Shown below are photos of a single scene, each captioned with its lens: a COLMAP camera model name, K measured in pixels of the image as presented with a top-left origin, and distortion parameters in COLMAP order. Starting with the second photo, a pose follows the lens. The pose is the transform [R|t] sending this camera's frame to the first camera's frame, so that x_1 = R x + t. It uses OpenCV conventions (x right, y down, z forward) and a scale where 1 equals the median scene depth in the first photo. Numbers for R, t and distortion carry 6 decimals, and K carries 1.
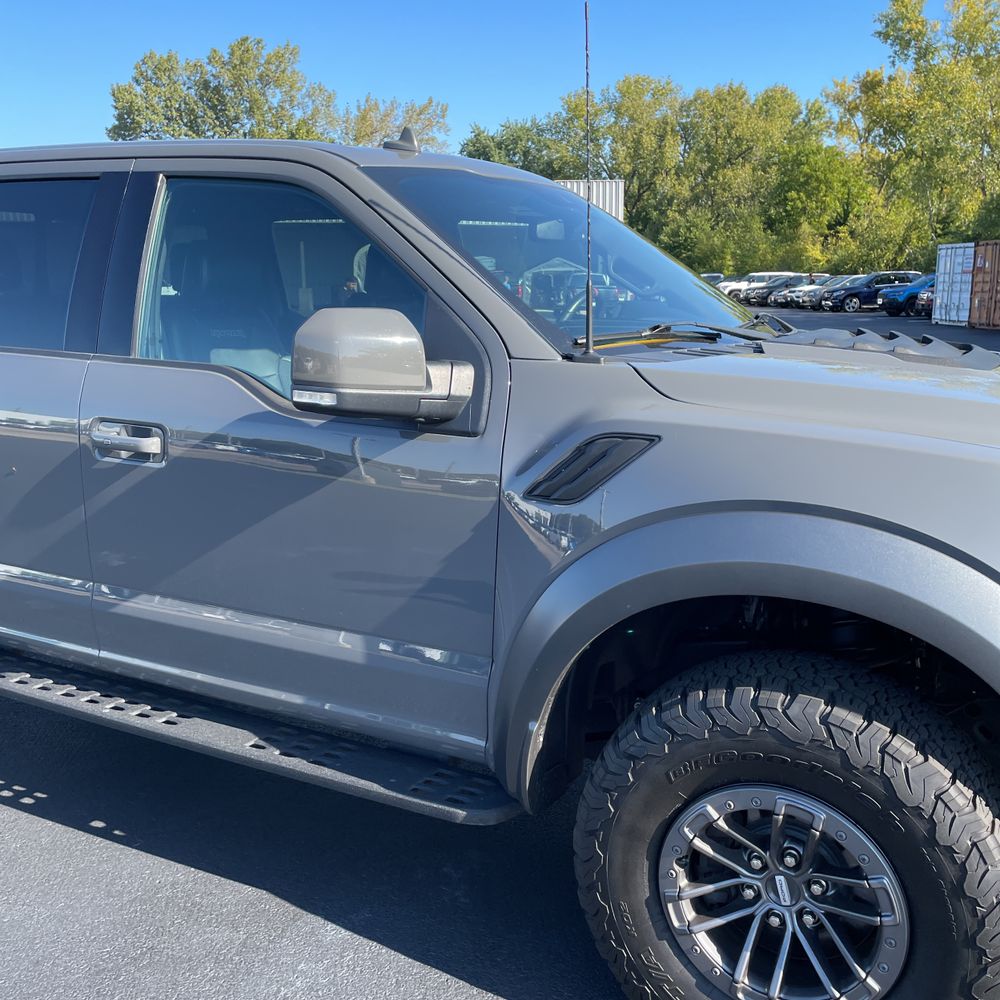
lens RADIAL K [[1007.6, 0, 505.9], [0, 1007.6, 493.8], [0, 0, 1]] dist [0.084023, -0.110538]
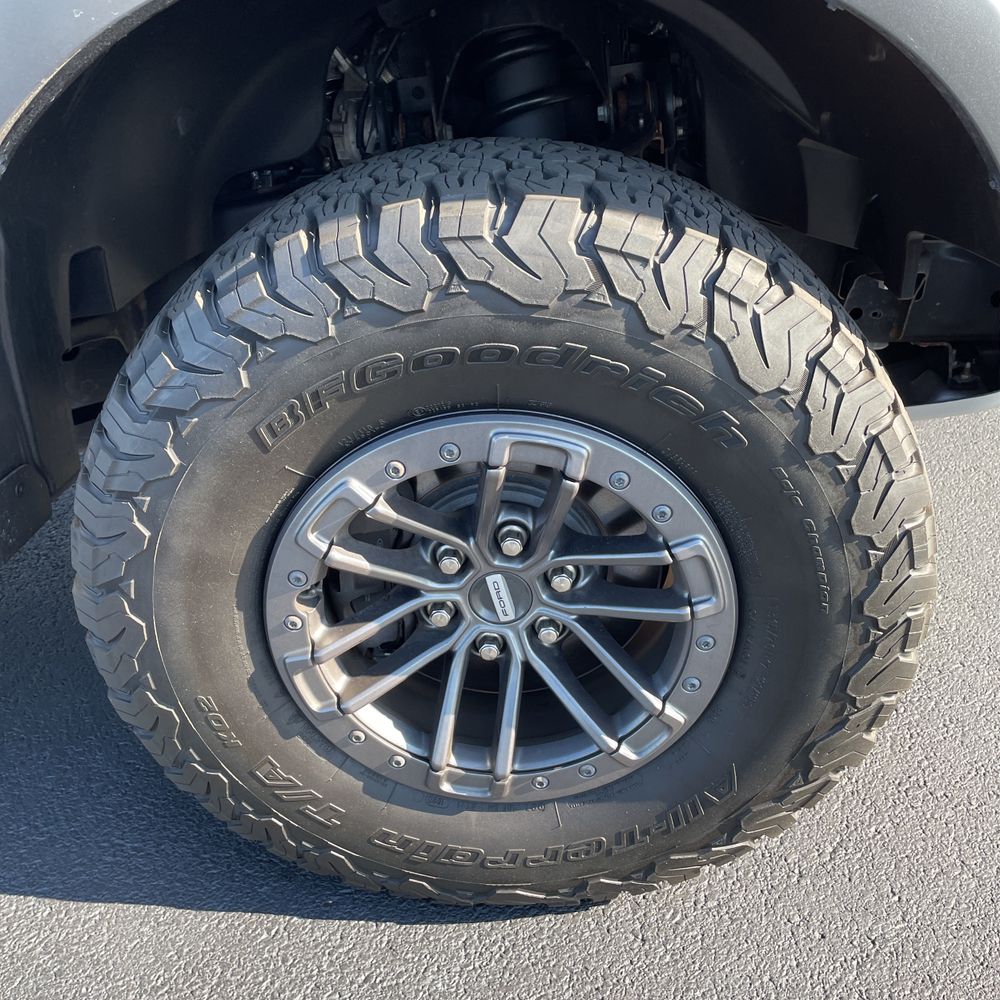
lens RADIAL K [[1007.6, 0, 505.9], [0, 1007.6, 493.8], [0, 0, 1]] dist [0.084023, -0.110538]
pose [[0.894725, -0.214460, 0.391758, 0.004820], [0.082238, 0.941279, 0.327462, 0.010220], [-0.438981, -0.260771, 0.859822, 0.034919]]
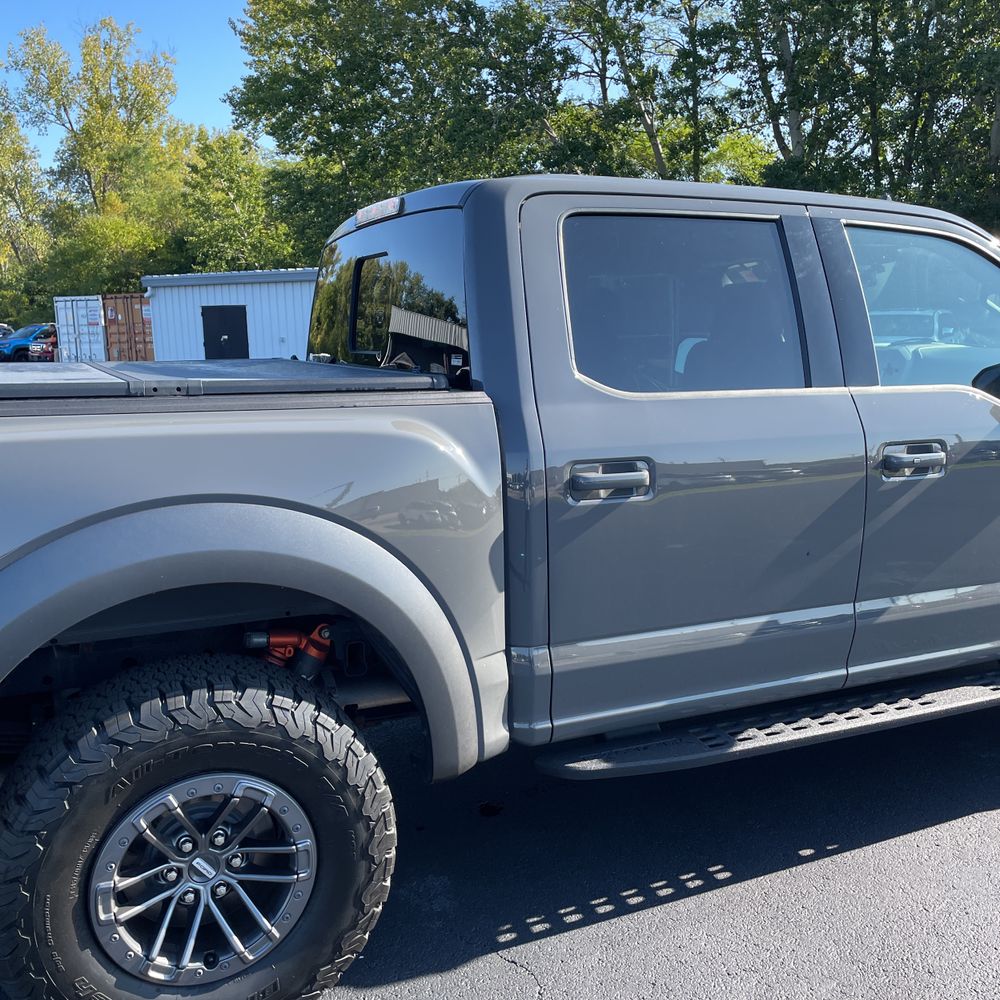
lens RADIAL K [[1010.5, 0, 497.6], [0, 1010.5, 513.2], [0, 0, 1]] dist [0.077223, -0.108635]
pose [[0.613592, -0.148051, 0.775619, -0.126272], [0.172684, 0.983648, 0.051149, -0.010706], [-0.770509, 0.102552, 0.629125, 0.053916]]
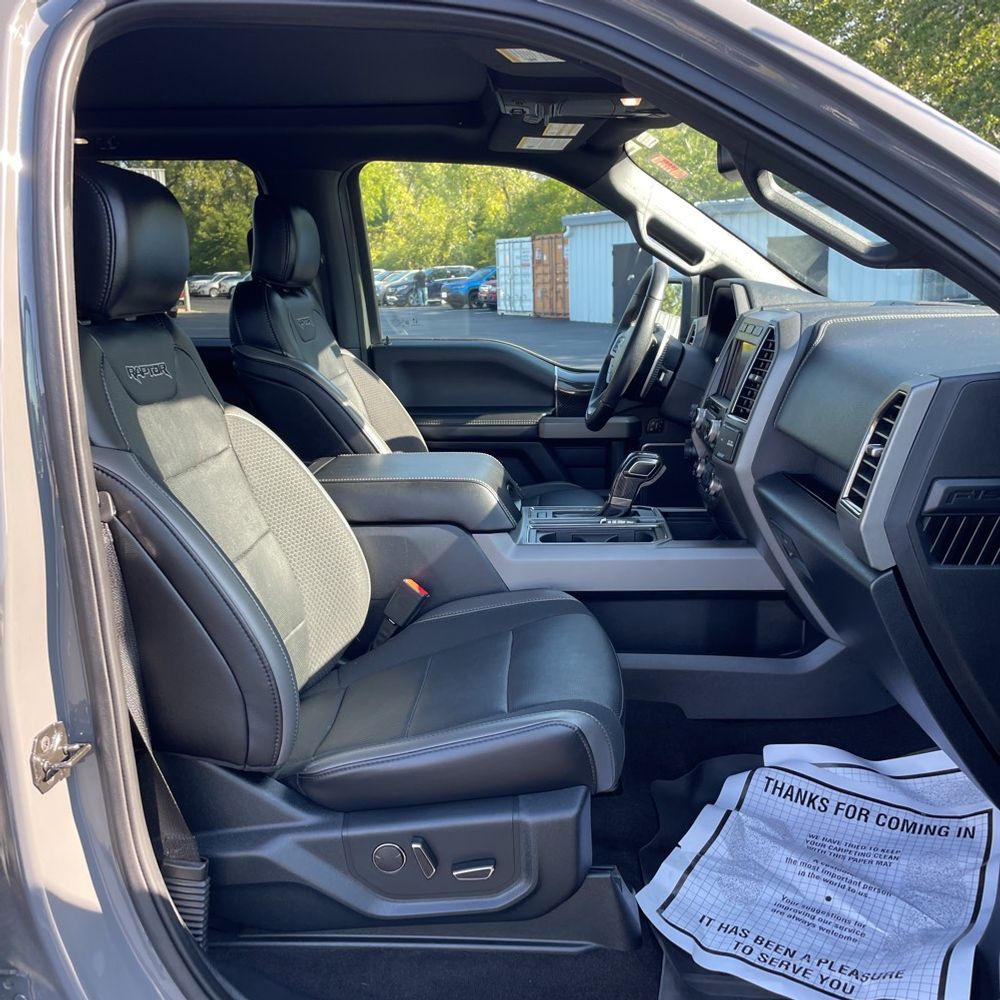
lens RADIAL K [[1013.5, 0, 500.0], [0, 1013.5, 500.0], [0, 0, 1]] dist [0.084137, -0.128824]
pose [[0.905446, -0.113242, 0.409076, -0.032995], [0.110529, 0.993409, 0.030355, -0.009212], [-0.409817, 0.017730, 0.911995, 0.049605]]
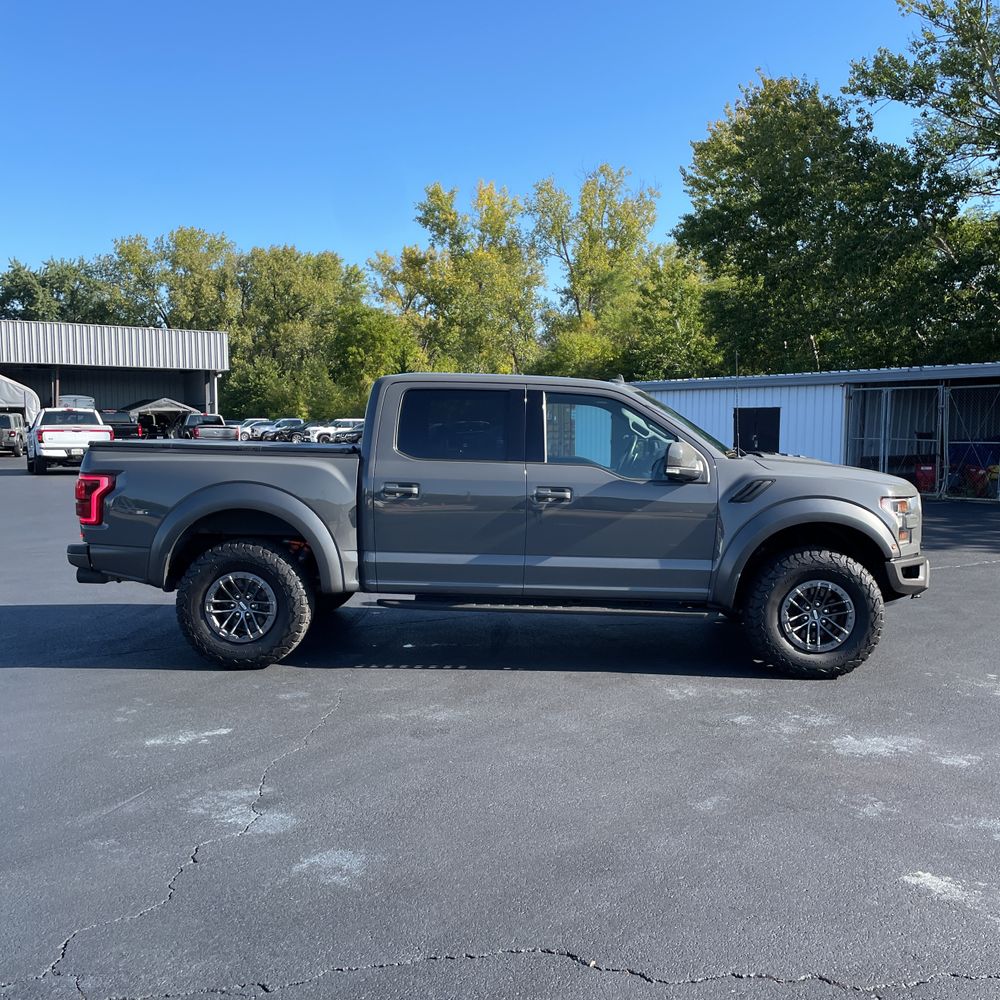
lens RADIAL K [[1018.2, 0, 514.8], [0, 1018.2, 504.1], [0, 0, 1]] dist [0.108806, -0.225675]
pose [[0.898747, -0.022808, 0.437873, -0.130046], [0.079214, 0.990660, -0.110989, 0.020428], [-0.431252, 0.134437, 0.892159, -0.101452]]
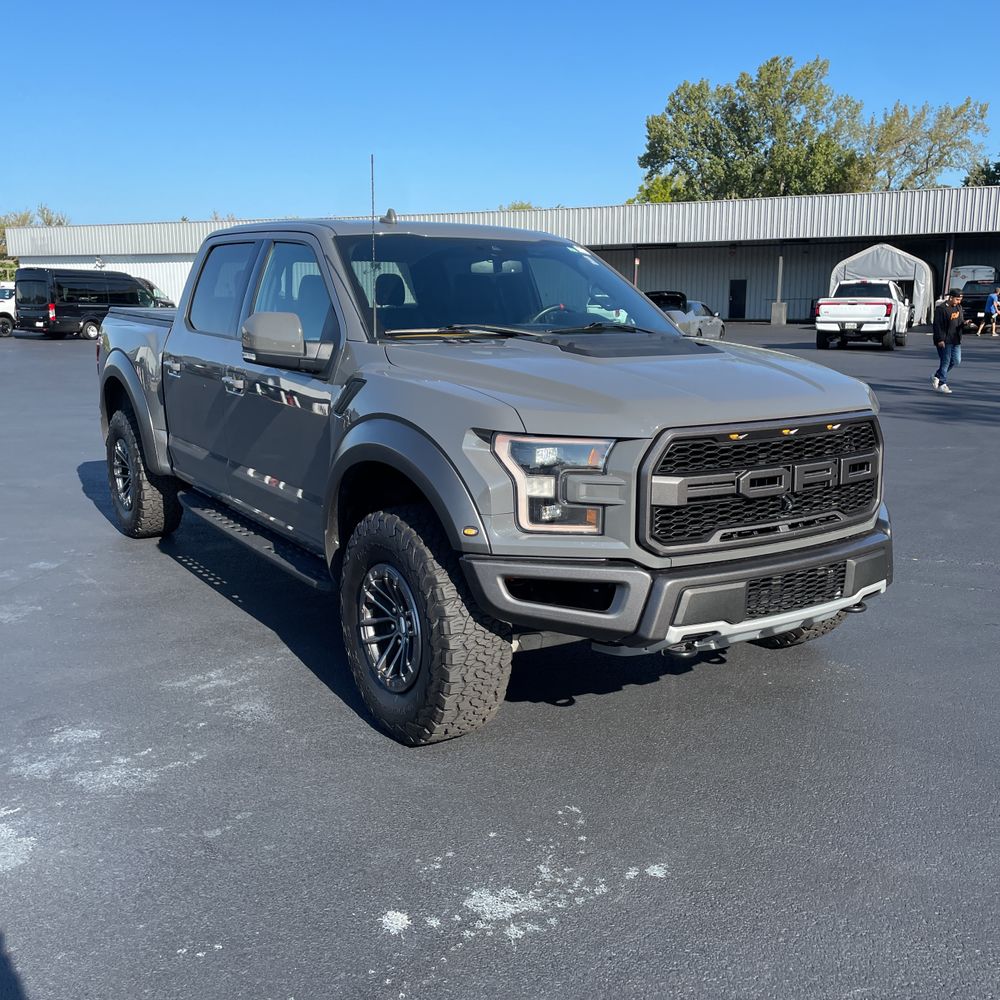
lens RADIAL K [[1007.6, 0, 505.9], [0, 1007.6, 493.8], [0, 0, 1]] dist [0.084023, -0.110538]
pose [[0.879596, 0.091820, -0.466776, 0.080773], [-0.098370, 0.995096, 0.010379, 0.007016], [0.465440, 0.036788, 0.884315, -0.035536]]
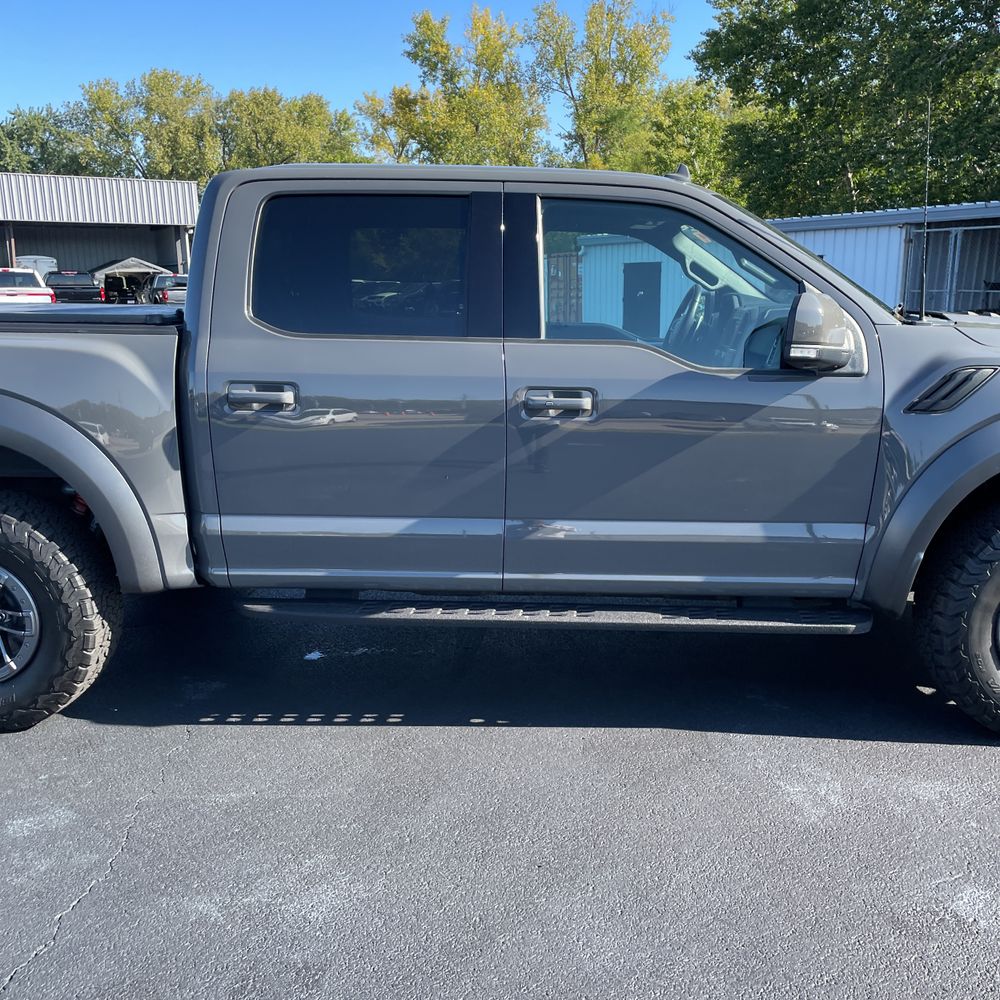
lens RADIAL K [[1015.3, 0, 509.8], [0, 1015.3, 516.1], [0, 0, 1]] dist [0.093107, -0.145507]
pose [[0.902151, -0.097019, 0.420370, -0.081834], [0.091671, 0.995244, 0.032963, 0.003735], [-0.421569, 0.008798, 0.906754, -0.012748]]
